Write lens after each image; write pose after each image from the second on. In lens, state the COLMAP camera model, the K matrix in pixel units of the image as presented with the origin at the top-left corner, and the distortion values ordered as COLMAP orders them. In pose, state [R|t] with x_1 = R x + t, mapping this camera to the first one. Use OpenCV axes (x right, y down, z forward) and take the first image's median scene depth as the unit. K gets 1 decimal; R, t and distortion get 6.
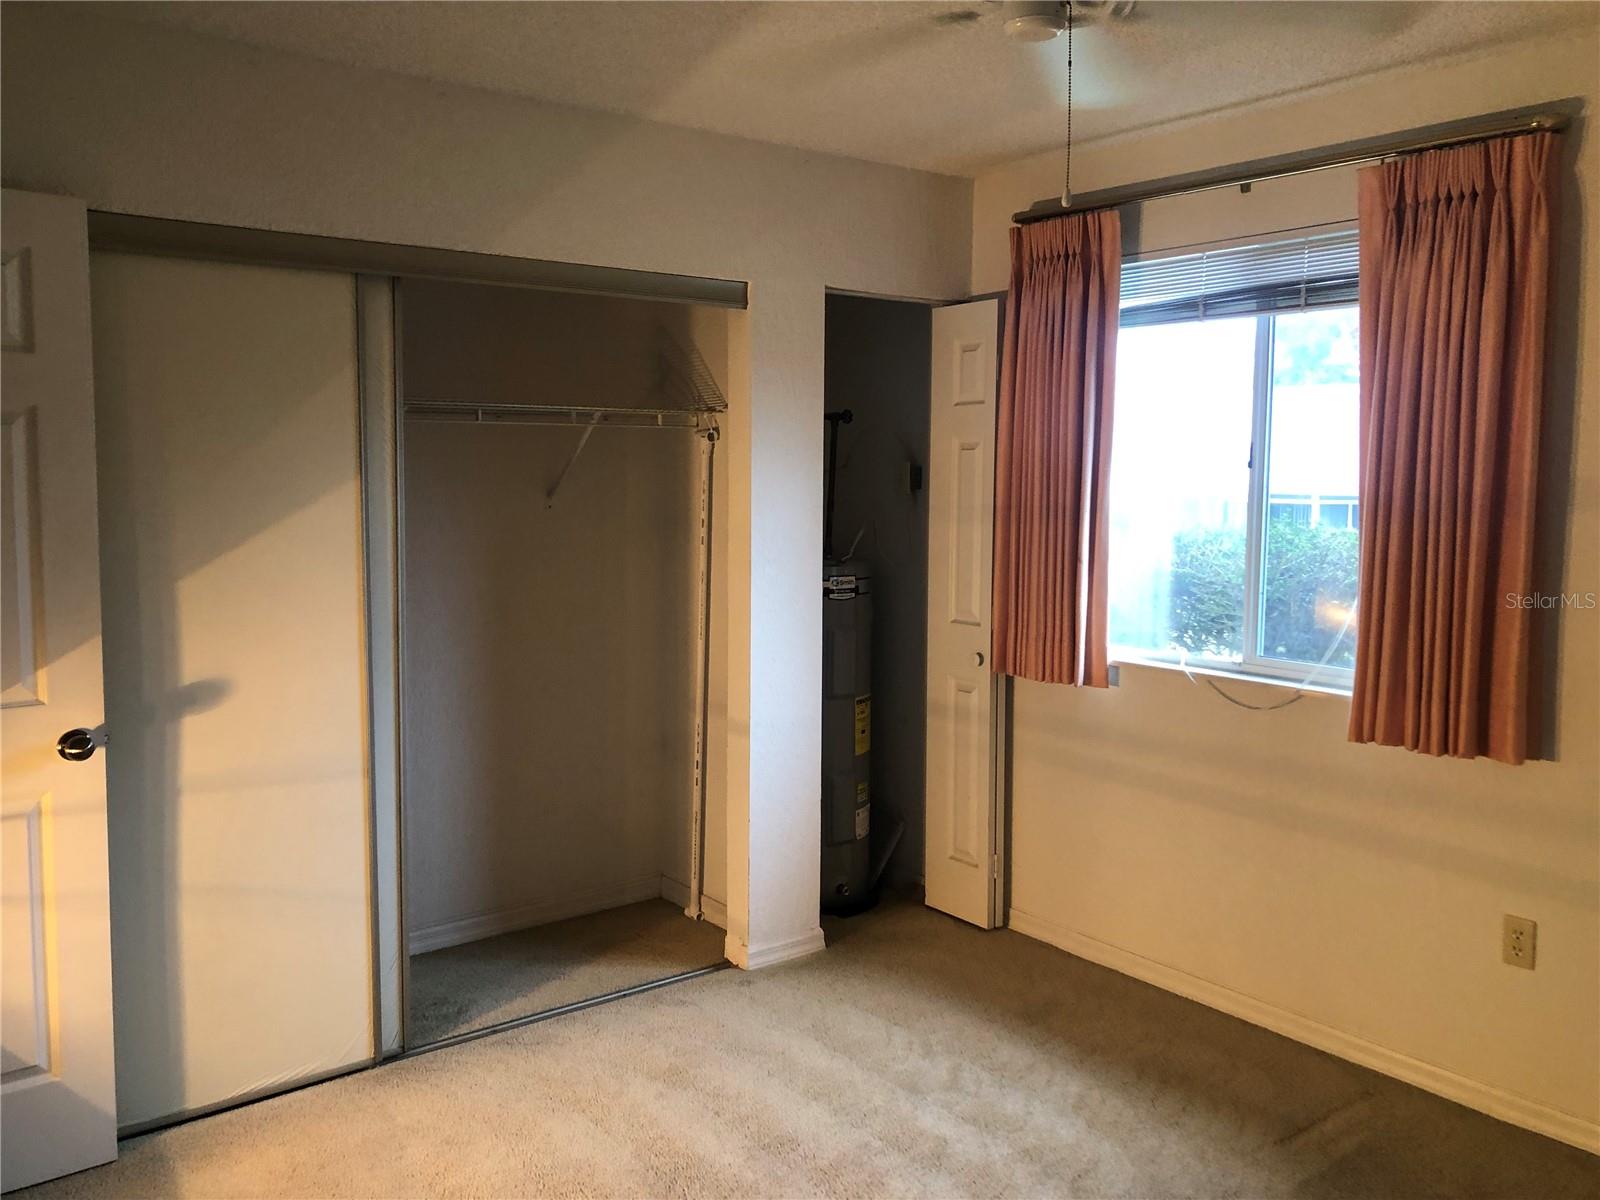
lens RADIAL K [[1306.4, 0, 781.5], [0, 1306.4, 575.7], [0, 0, 1]] dist [0.048262, -0.046178]
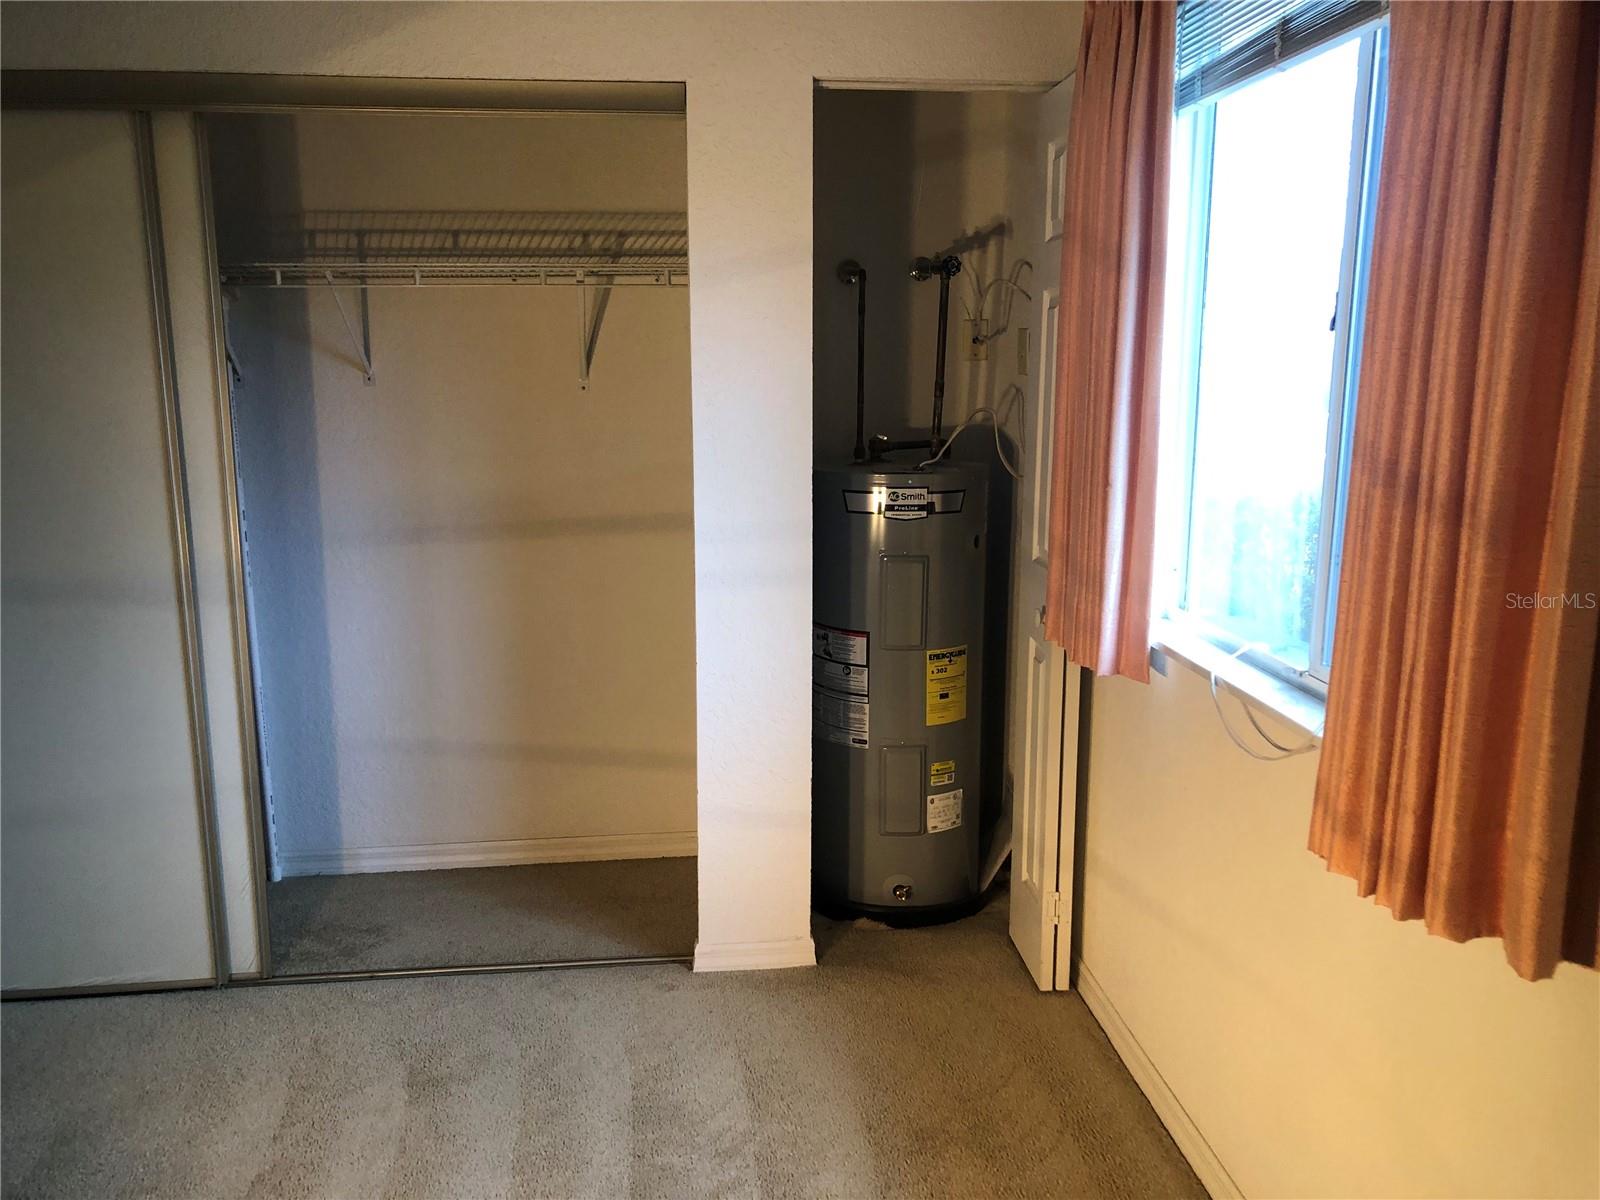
lens RADIAL K [[1306.4, 0, 800.1], [0, 1306.4, 598.2], [0, 0, 1]] dist [0.048262, -0.046178]
pose [[0.854028, 0.092610, -0.511917, 0.401948], [-0.037108, 0.992365, 0.117620, -0.023622], [0.518902, -0.081454, 0.850944, 0.346908]]
